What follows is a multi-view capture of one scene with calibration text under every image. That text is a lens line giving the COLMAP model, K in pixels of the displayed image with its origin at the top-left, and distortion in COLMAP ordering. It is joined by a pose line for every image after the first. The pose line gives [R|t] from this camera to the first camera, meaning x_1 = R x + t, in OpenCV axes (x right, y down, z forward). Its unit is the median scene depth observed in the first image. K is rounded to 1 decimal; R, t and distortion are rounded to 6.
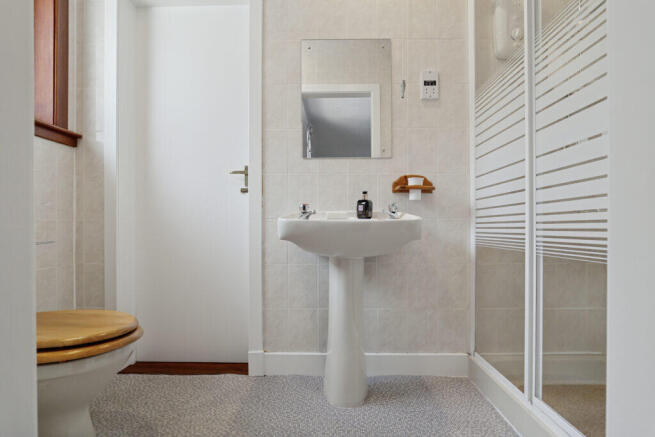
lens RADIAL K [[310.3, 0, 328.5], [0, 310.3, 226.4], [0, 0, 1]] dist [-0.000060, -0.000007]
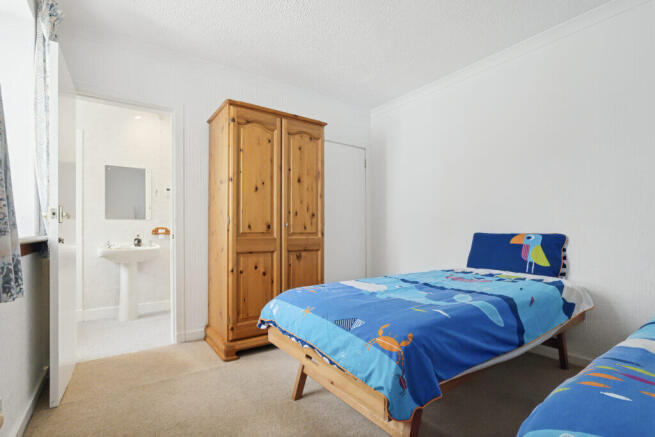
lens RADIAL K [[310.3, 0, 328.5], [0, 310.3, 226.4], [0, 0, 1]] dist [-0.000060, -0.000007]
pose [[0.806399, -0.001587, 0.591369, -0.114349], [0.004487, 0.999984, -0.003436, -0.164557], [-0.591354, 0.005424, 0.806394, -1.813941]]
